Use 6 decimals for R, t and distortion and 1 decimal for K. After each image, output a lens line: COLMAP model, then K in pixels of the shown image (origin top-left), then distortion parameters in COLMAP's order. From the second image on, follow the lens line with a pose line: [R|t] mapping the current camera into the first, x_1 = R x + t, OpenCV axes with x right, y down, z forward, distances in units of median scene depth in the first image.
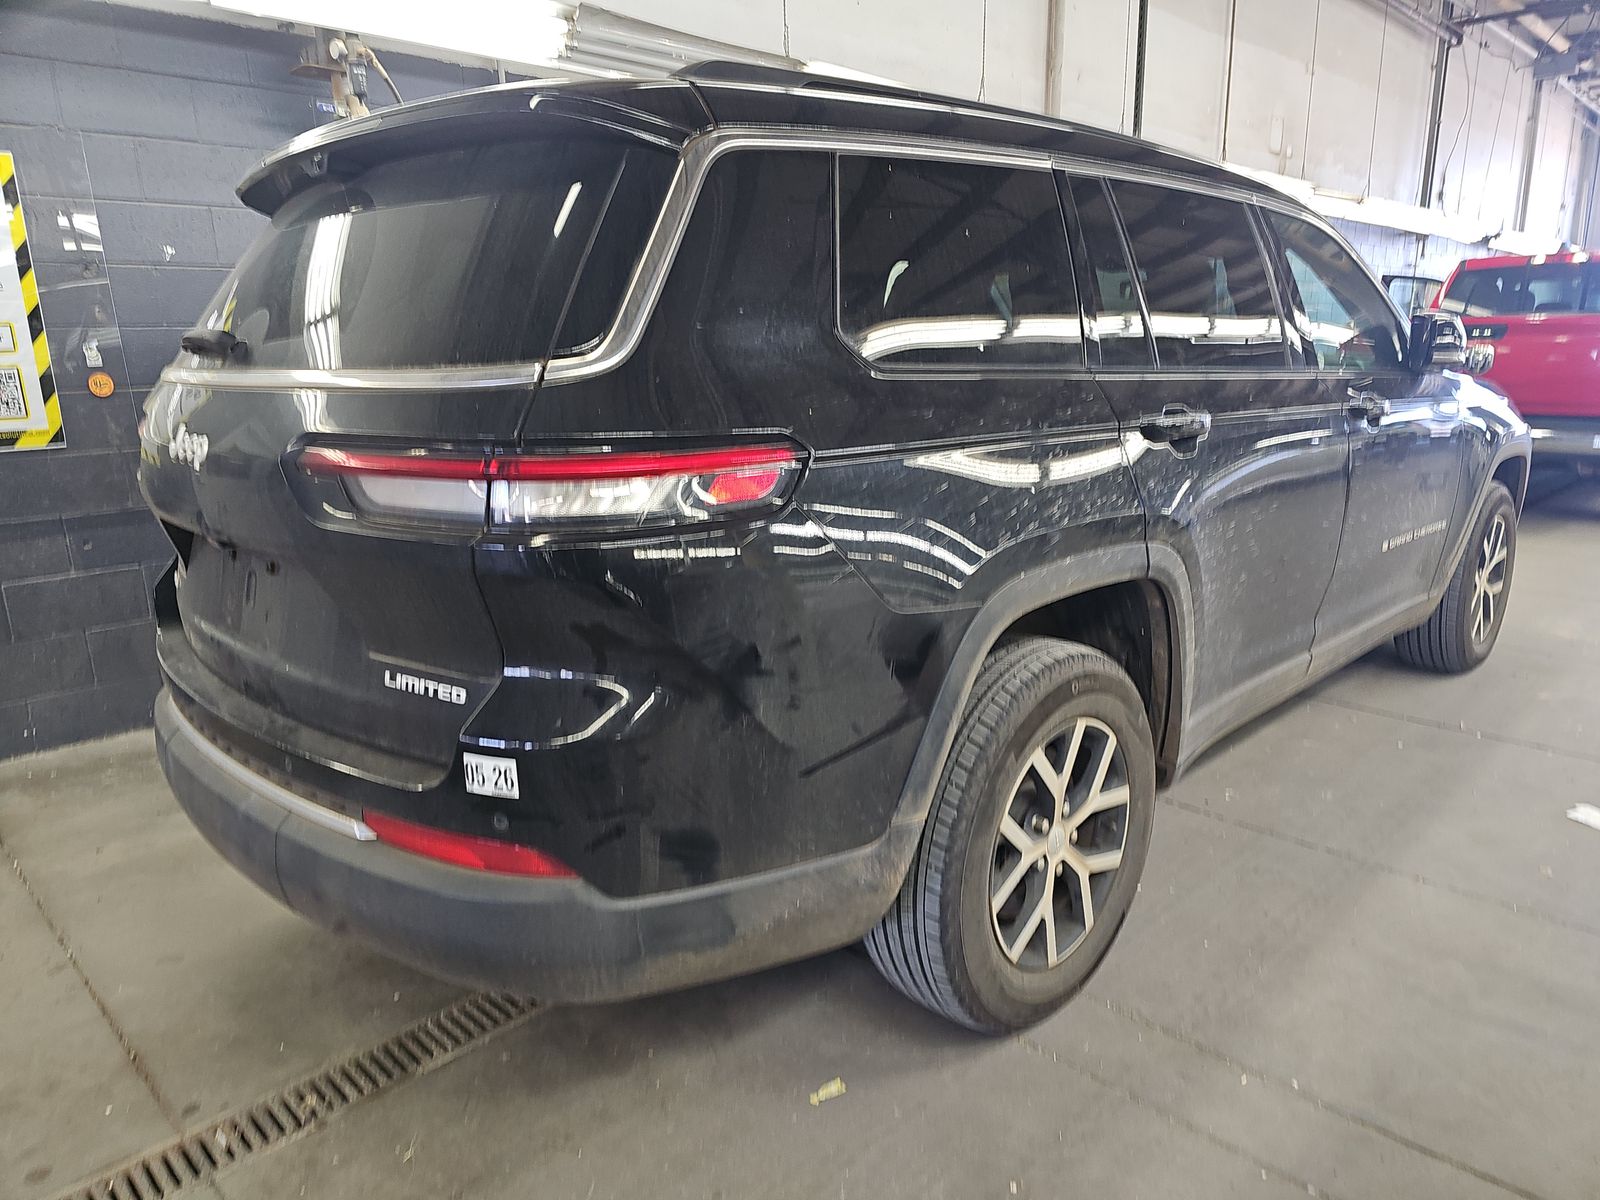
lens RADIAL K [[1055.1, 0, 800.0], [0, 1055.1, 600.0], [0, 0, 1]] dist [0.006752, -0.002048]
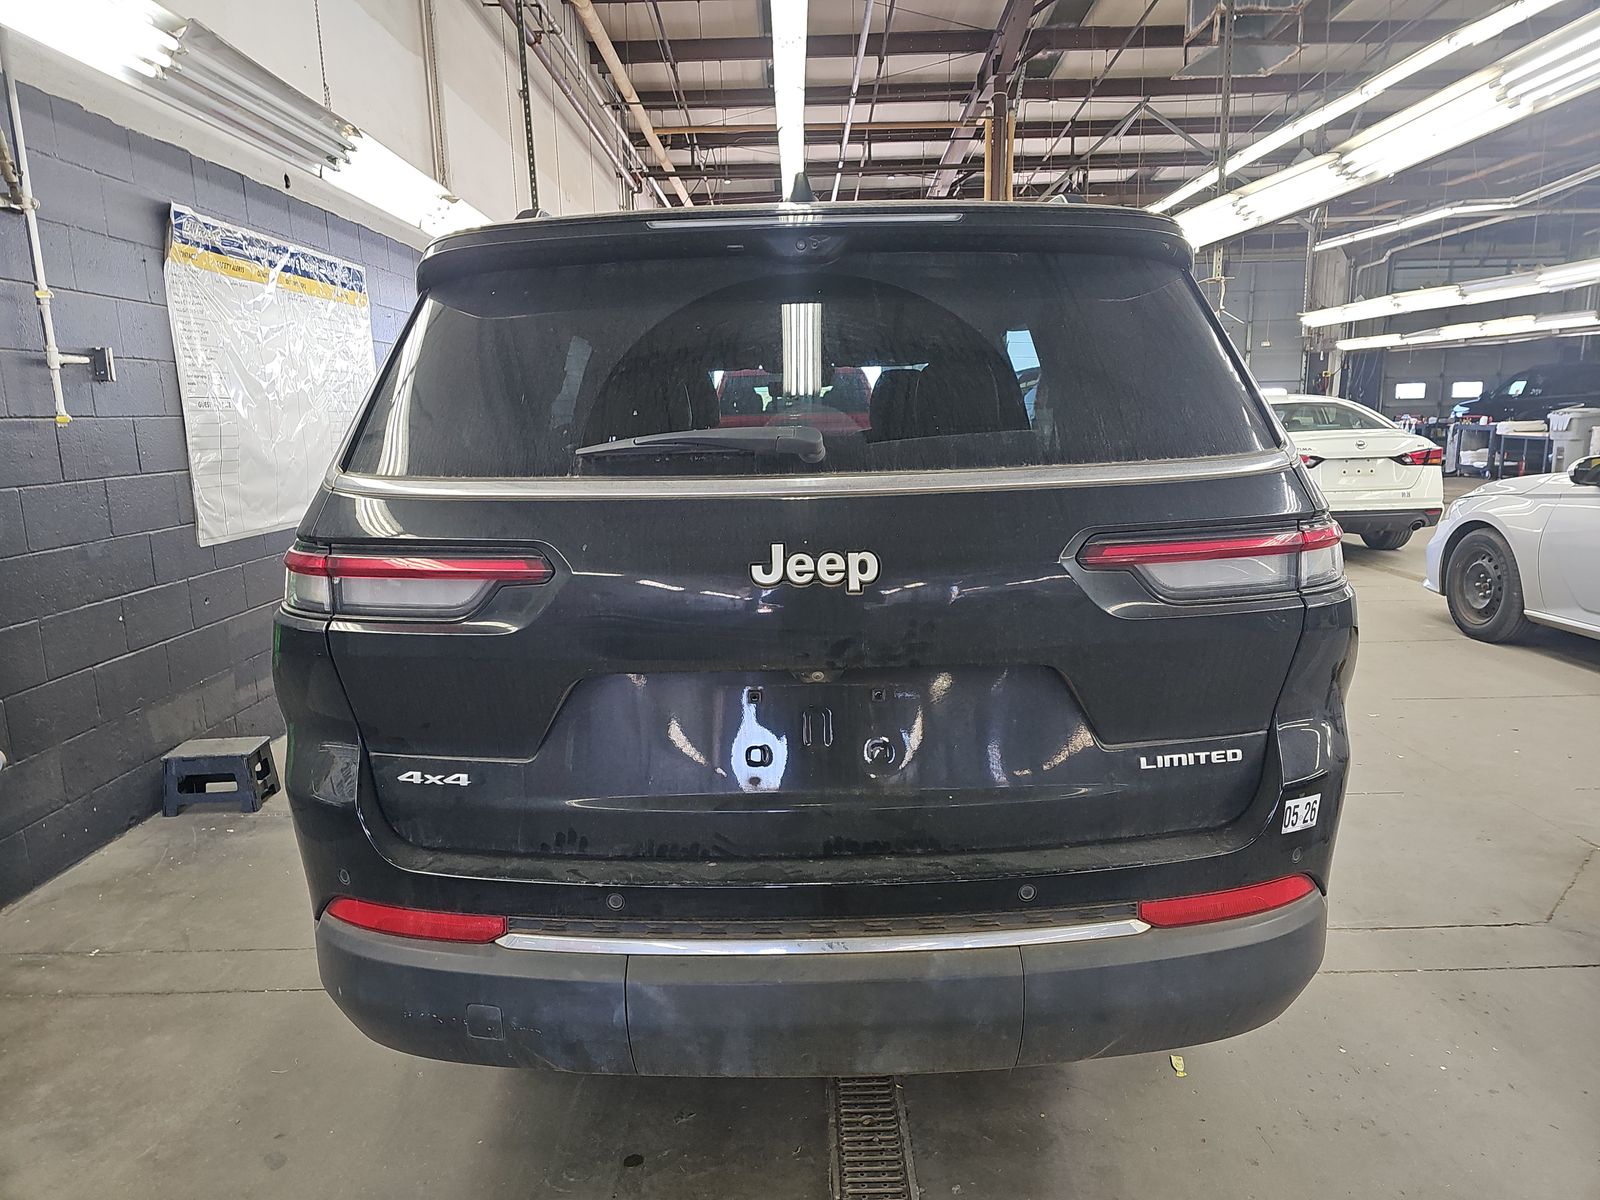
lens RADIAL K [[1055.1, 0, 800.0], [0, 1055.1, 600.0], [0, 0, 1]] dist [0.006752, -0.002048]
pose [[0.696933, -0.123323, 0.706453, -1.304808], [0.179873, 0.983673, -0.005732, -0.133079], [-0.694212, 0.131066, 0.707737, 0.484265]]
